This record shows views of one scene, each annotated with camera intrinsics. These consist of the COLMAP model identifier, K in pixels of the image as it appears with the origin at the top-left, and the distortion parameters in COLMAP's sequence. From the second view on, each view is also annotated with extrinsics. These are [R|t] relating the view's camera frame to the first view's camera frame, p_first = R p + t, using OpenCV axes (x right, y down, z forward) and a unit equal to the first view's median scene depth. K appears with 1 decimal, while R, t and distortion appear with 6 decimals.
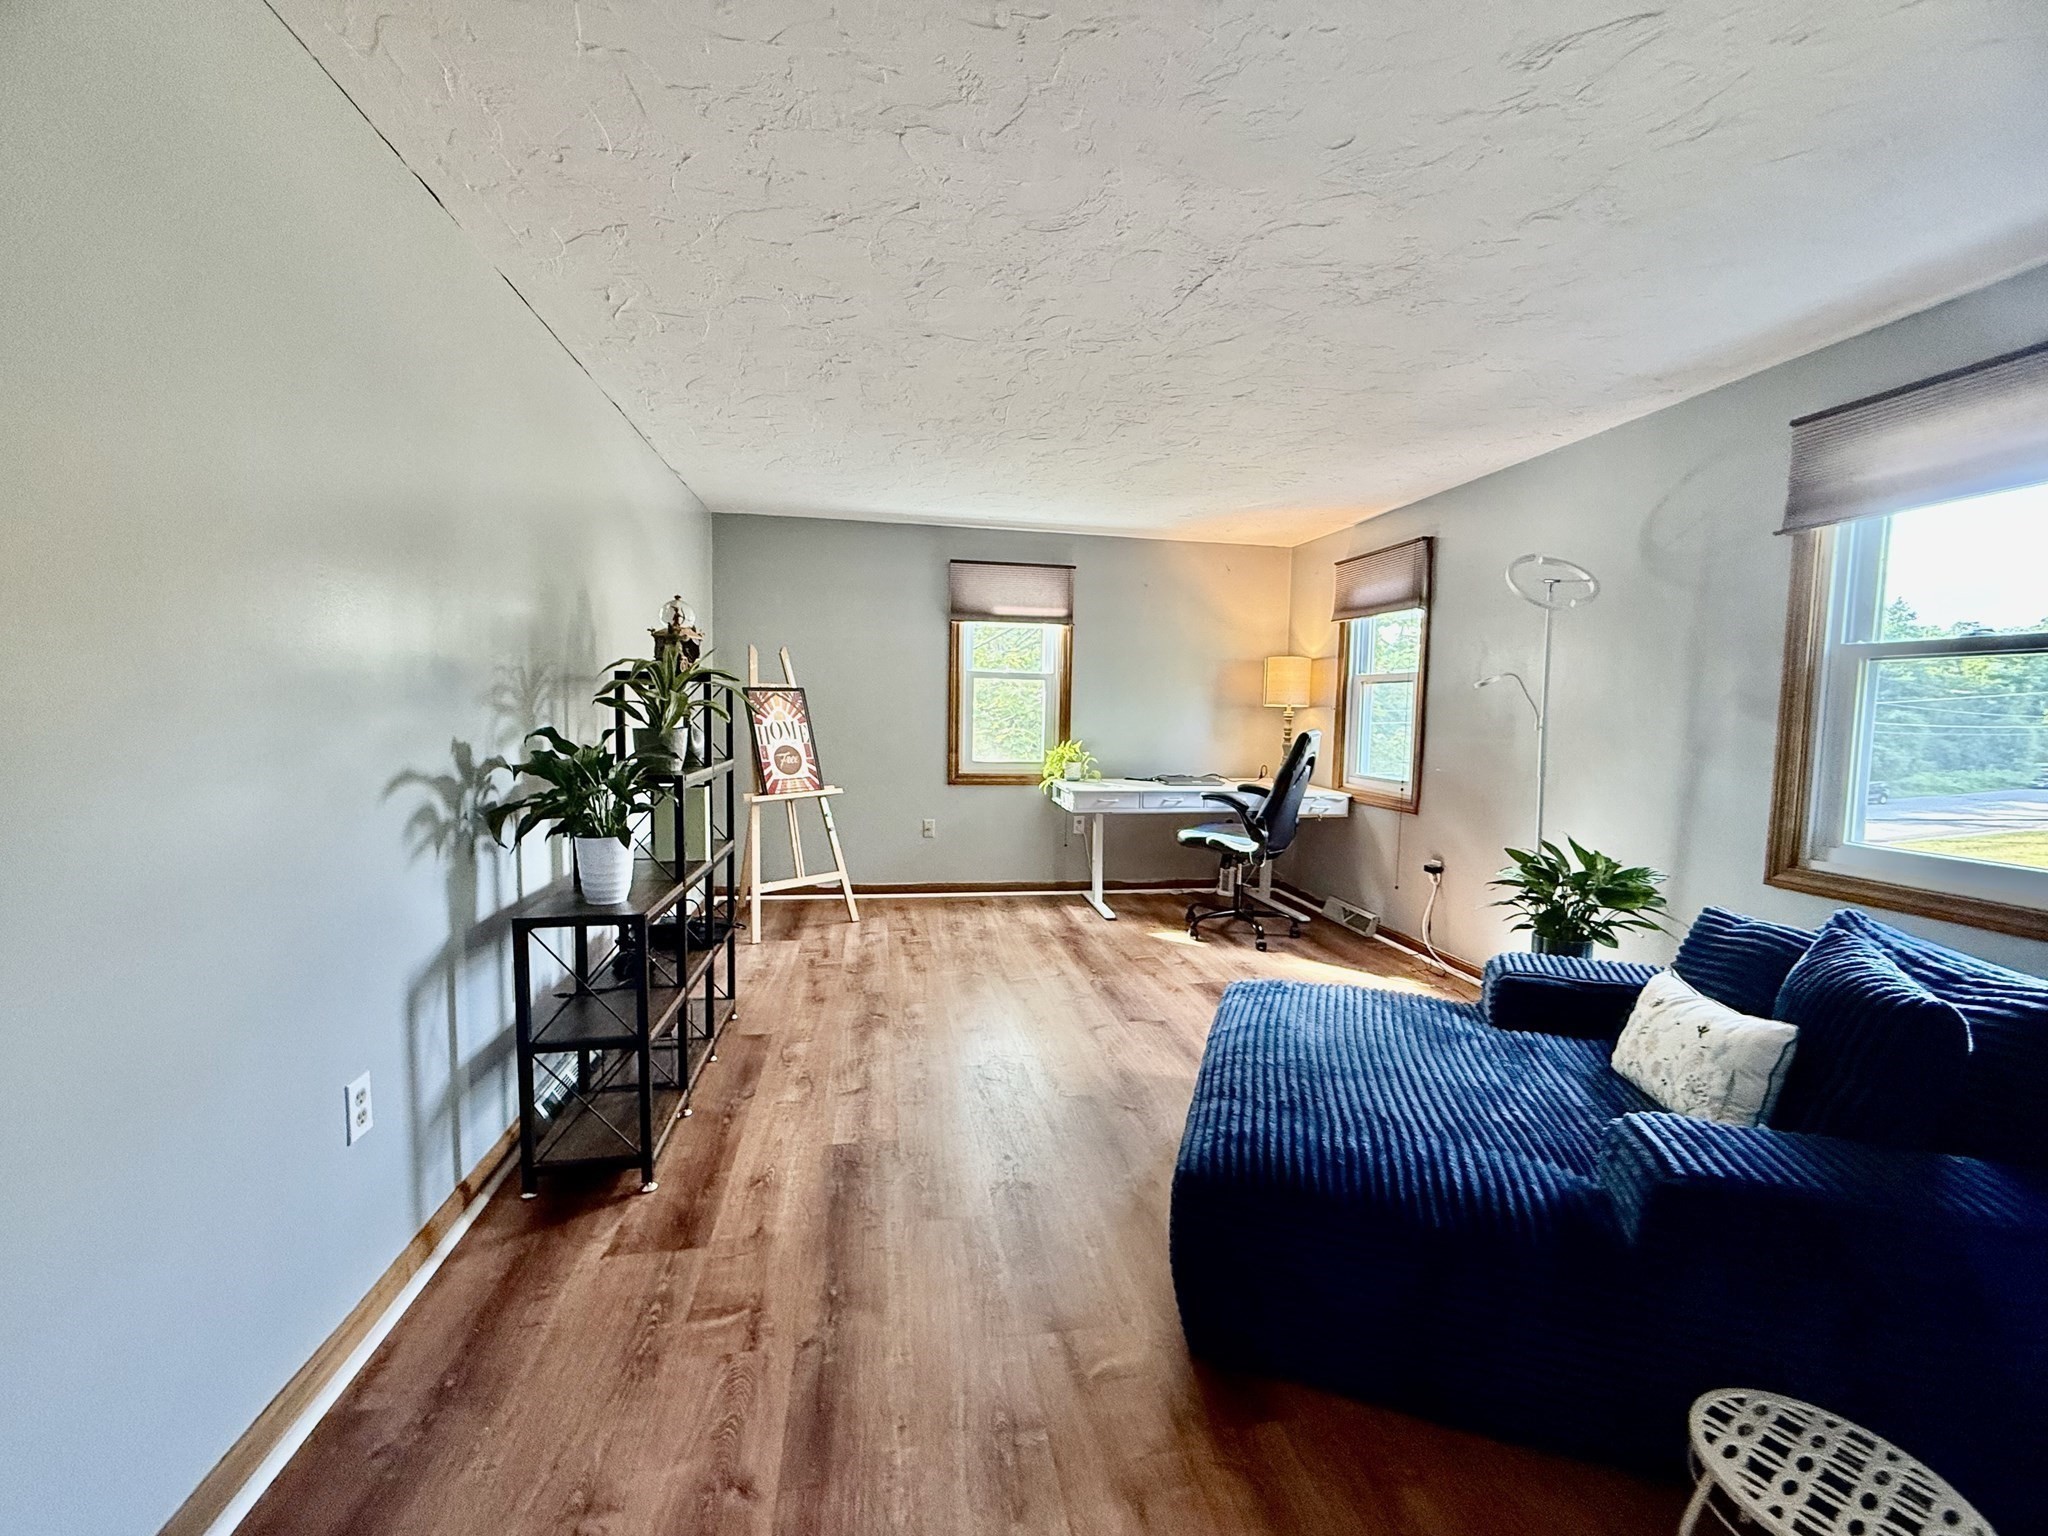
lens RADIAL K [[810.3, 0, 1024.0], [0, 810.3, 768.0], [0, 0, 1]] dist [0.000304, 0.000483]
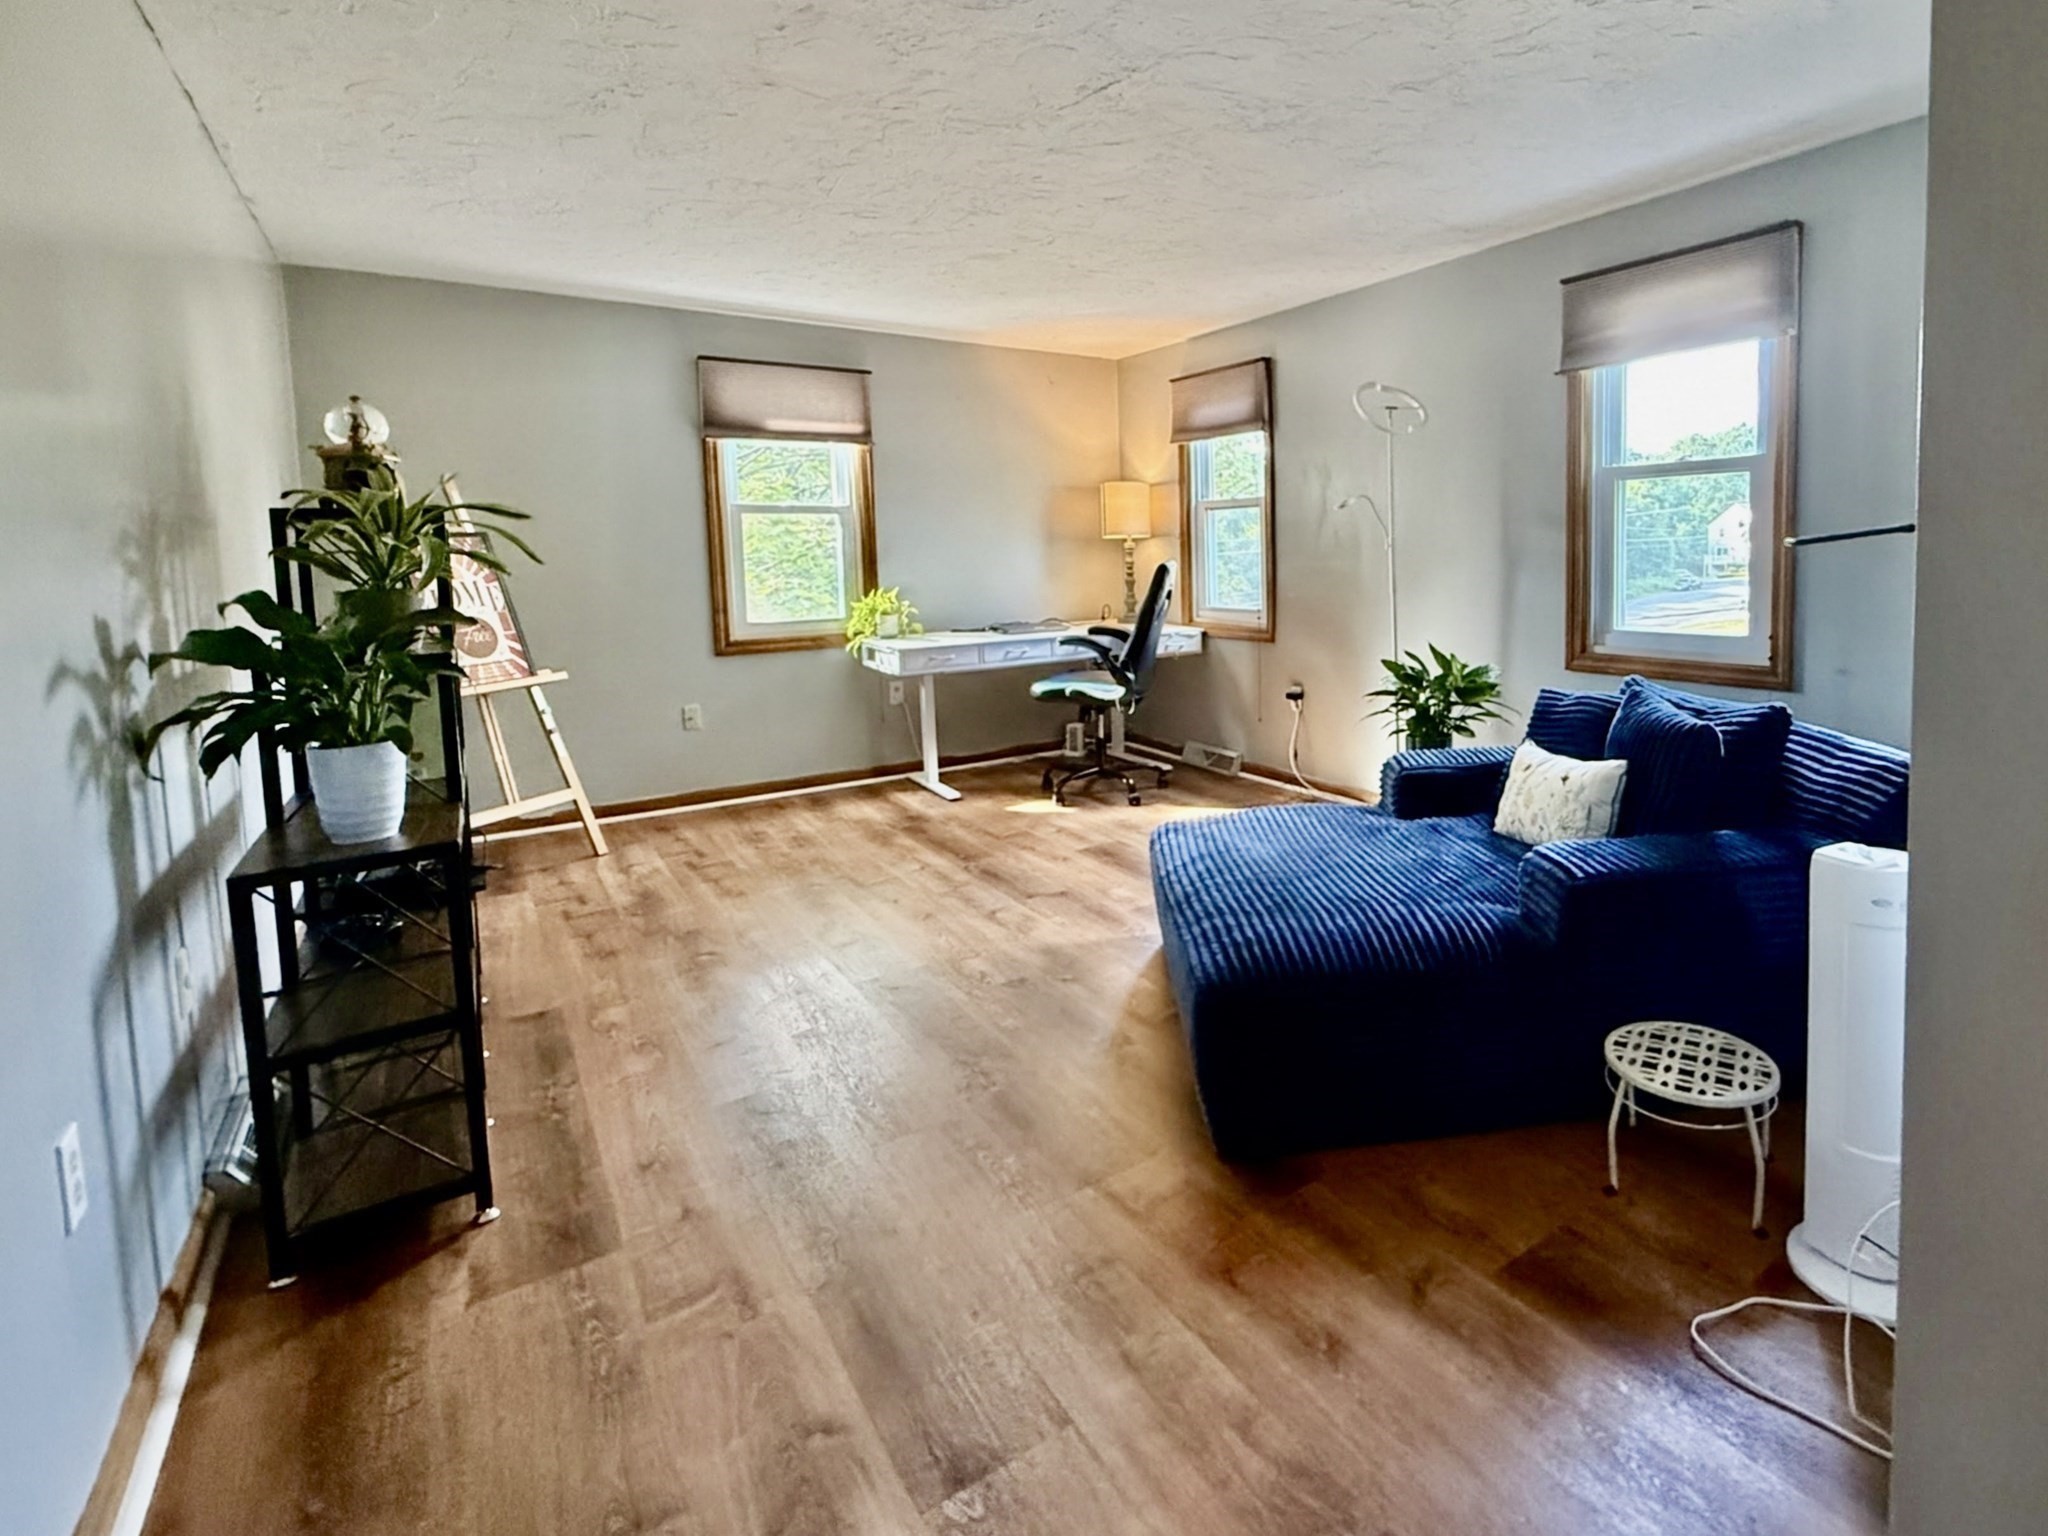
lens RADIAL K [[1246.6, 0, 1026.7], [0, 1246.6, 674.3], [0, 0, 1]] dist [0.002233, -0.001441]
pose [[0.888914, -0.074983, 0.451895, -0.444970], [0.070610, 0.997150, 0.026562, 0.033287], [-0.452599, 0.008297, 0.891676, -0.196238]]
